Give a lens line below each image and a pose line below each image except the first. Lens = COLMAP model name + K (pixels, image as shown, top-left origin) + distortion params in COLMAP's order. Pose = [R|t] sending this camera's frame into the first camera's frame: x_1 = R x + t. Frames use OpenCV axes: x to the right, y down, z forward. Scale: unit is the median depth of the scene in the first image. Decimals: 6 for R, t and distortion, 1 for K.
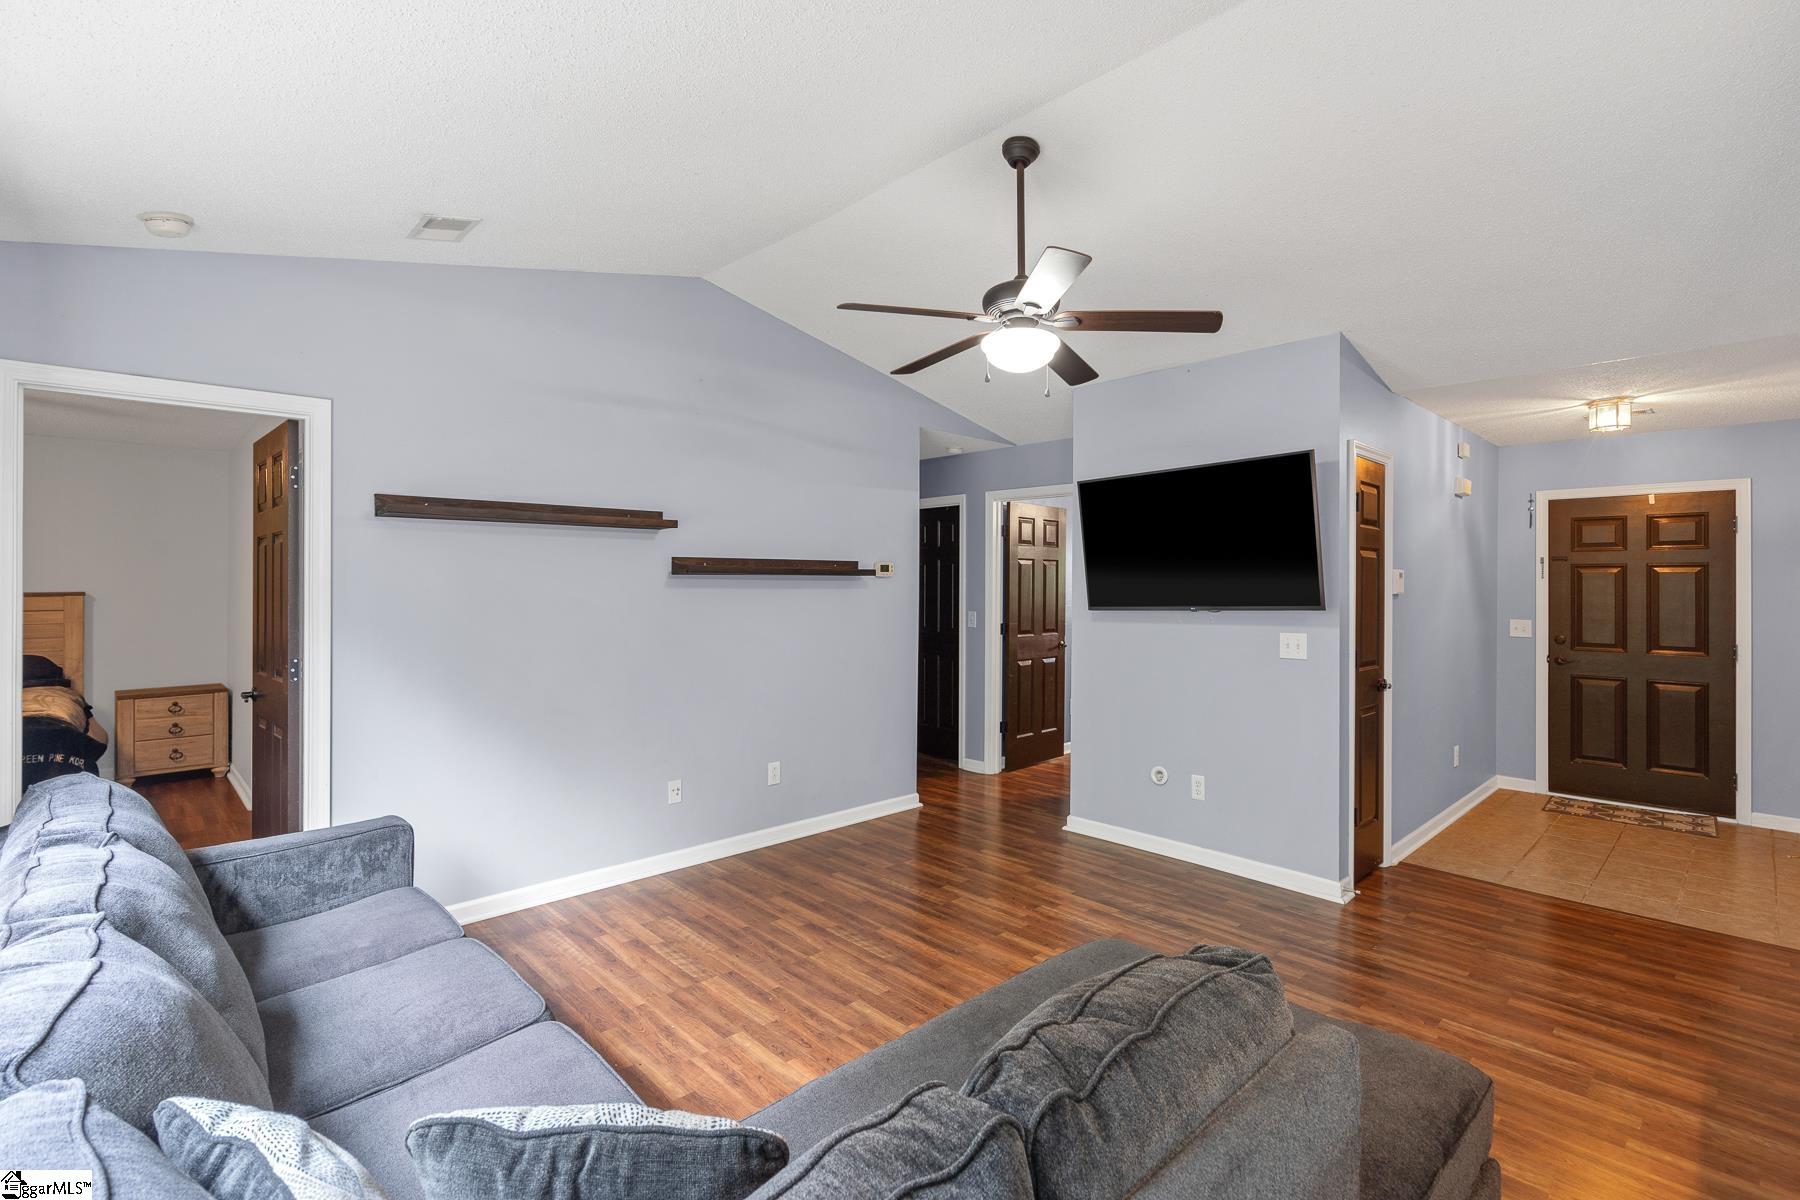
lens RADIAL K [[817.0, 0, 893.3], [0, 817.0, 586.1], [0, 0, 1]] dist [-0.002482, 0.001811]
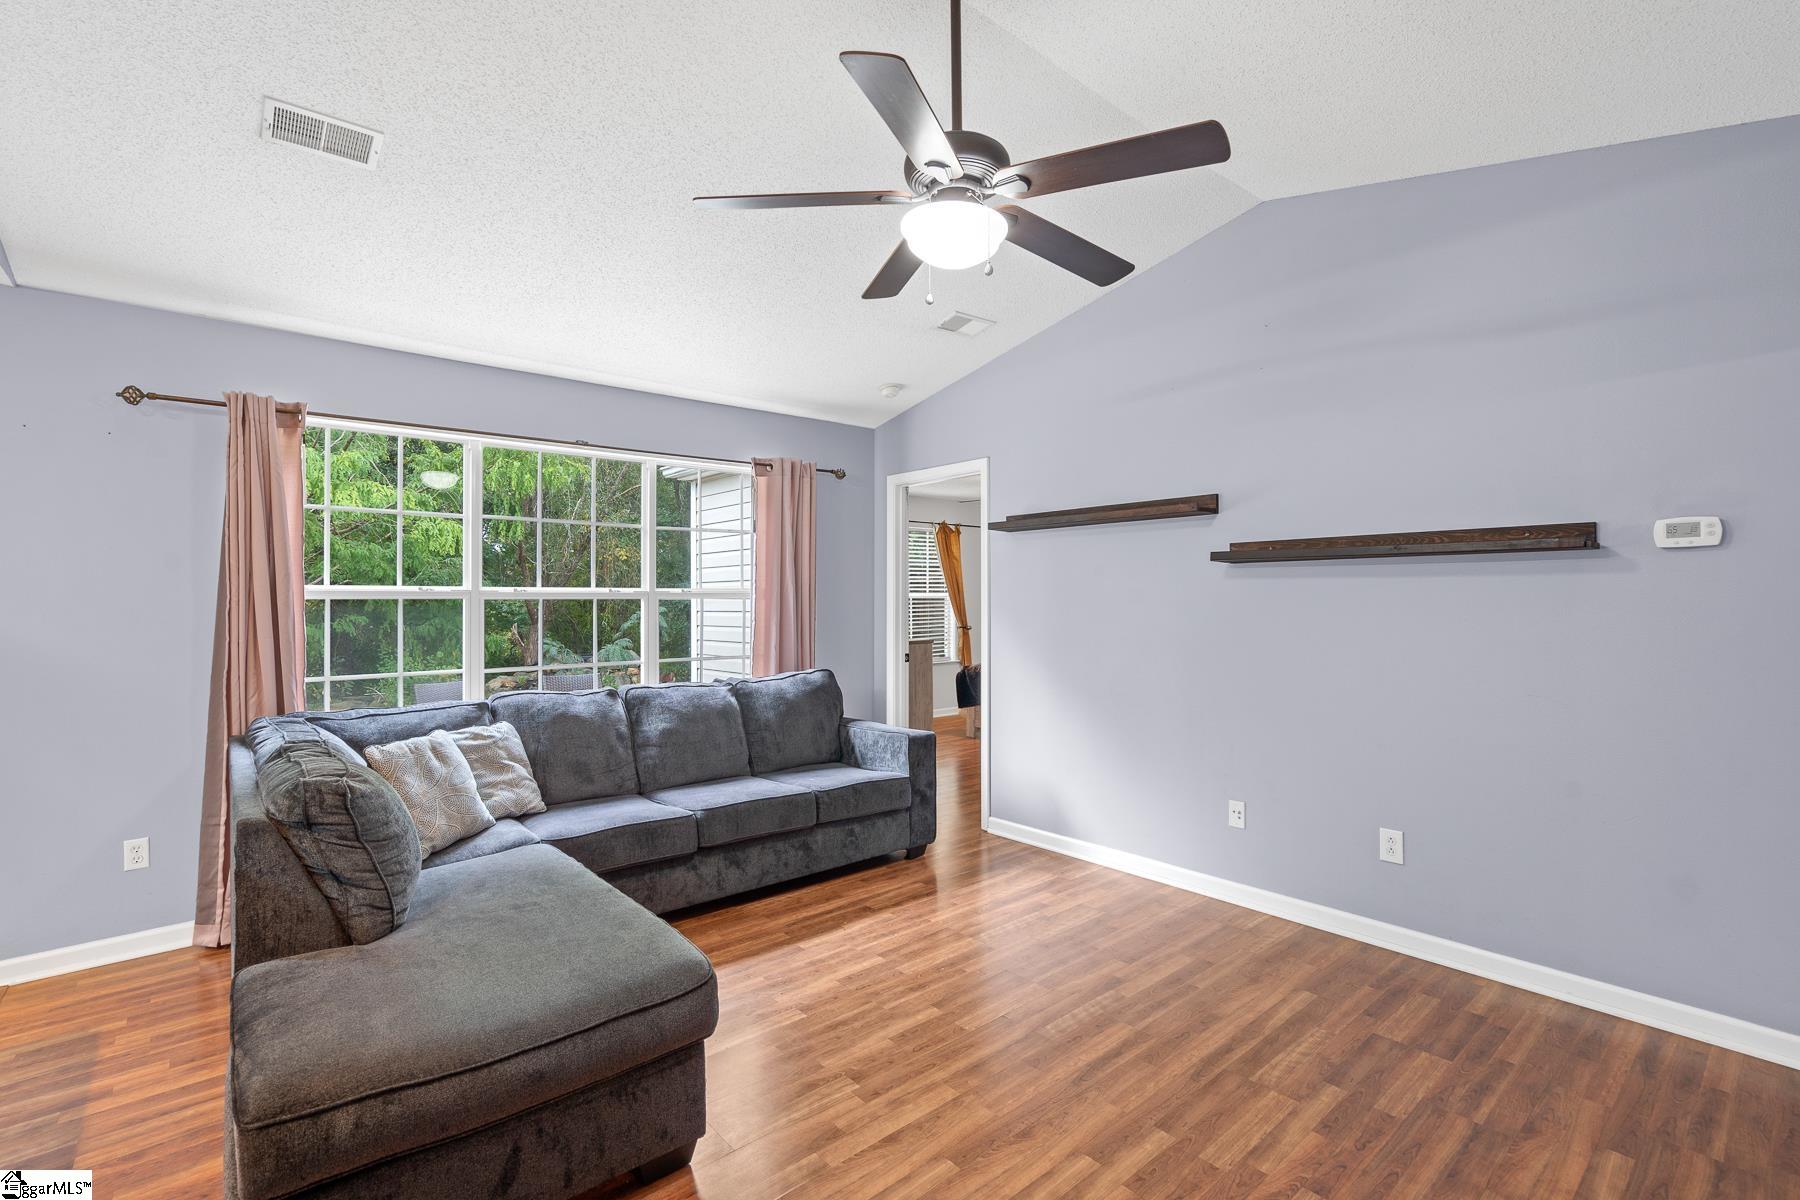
lens RADIAL K [[817.0, 0, 886.6], [0, 817.0, 590.3], [0, 0, 1]] dist [-0.002482, 0.001811]
pose [[-0.049756, -0.009164, -0.998719, 0.740699], [0.003298, 0.999951, -0.009340, 0.027166], [0.998756, -0.003759, -0.049723, 0.811757]]
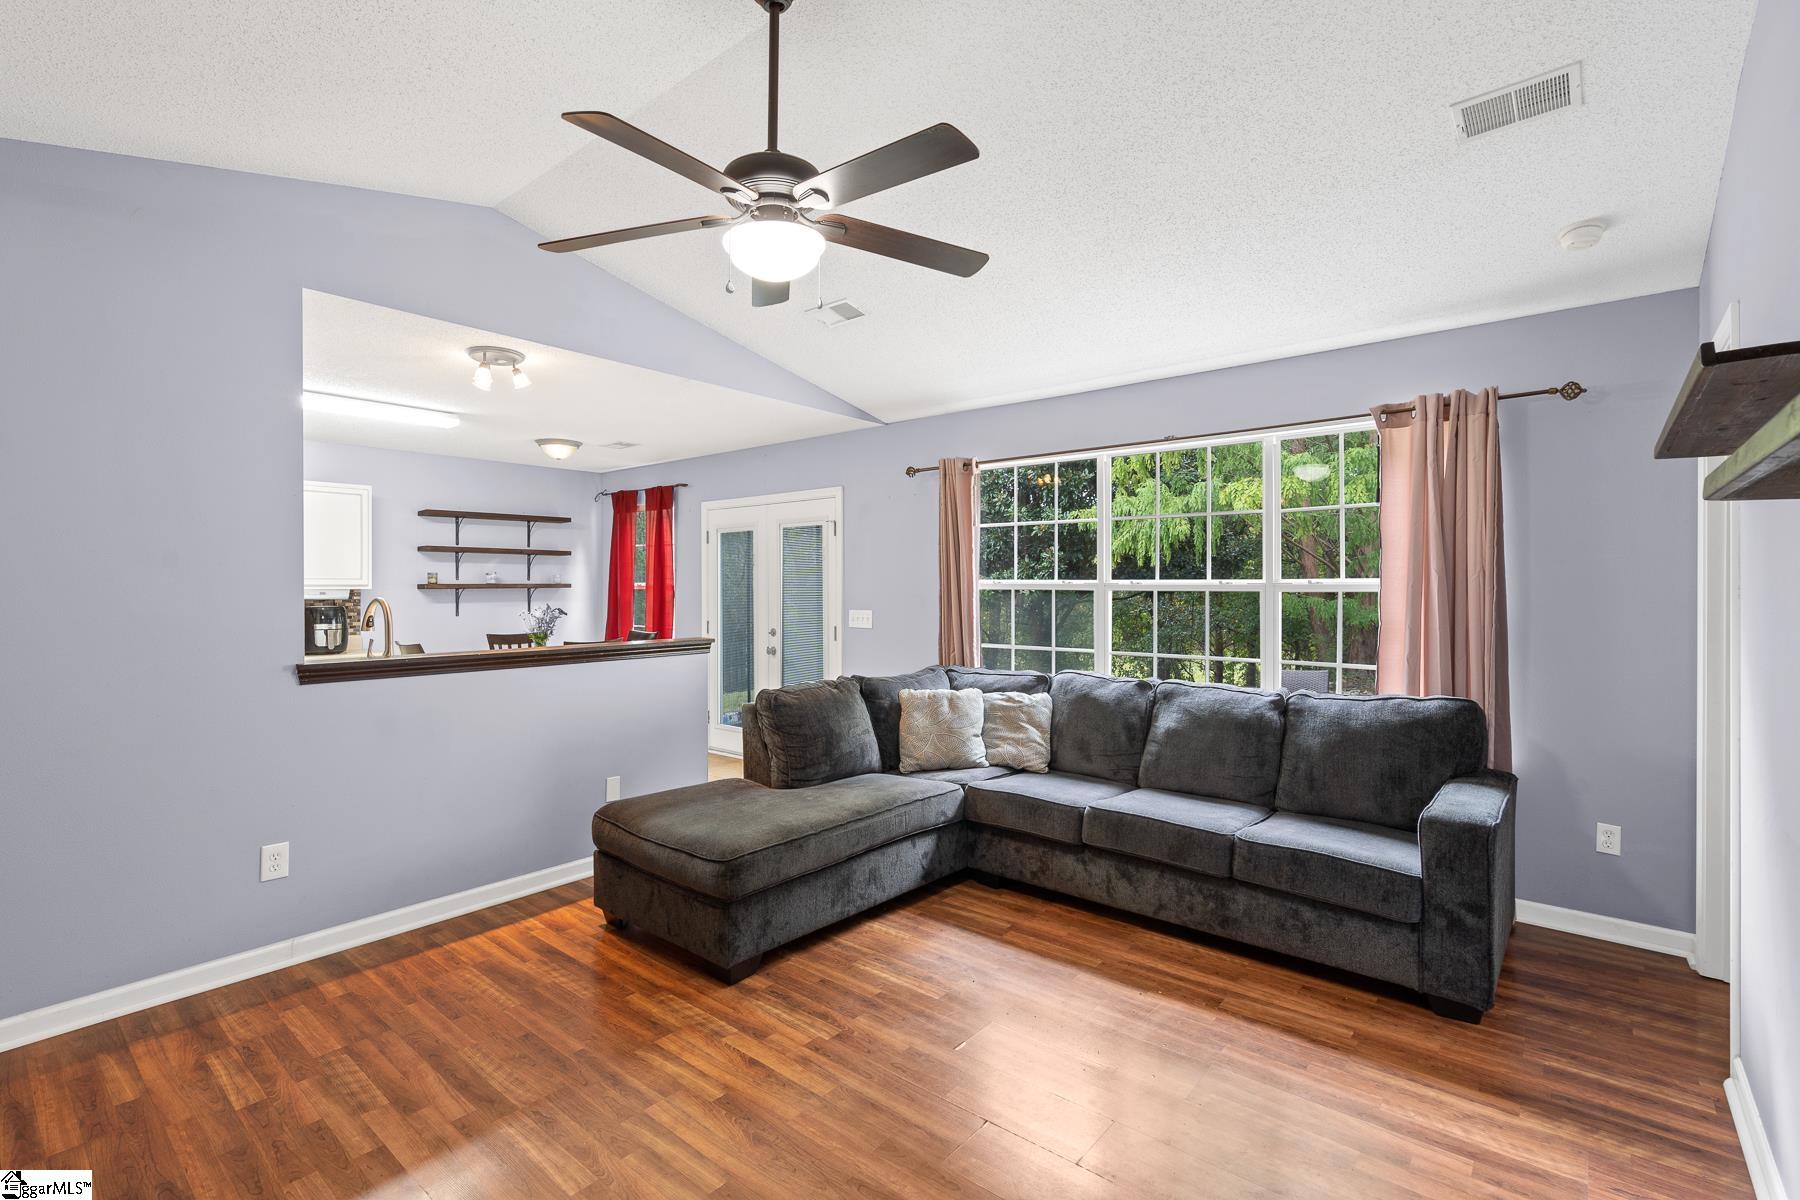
lens RADIAL K [[817.0, 0, 904.0], [0, 817.0, 594.1], [0, 0, 1]] dist [-0.002482, 0.001811]
pose [[-0.992733, -0.000304, -0.120334, 0.104453], [-0.001440, 0.999955, 0.009360, 0.020170], [0.120326, 0.009466, -0.992689, 1.472929]]
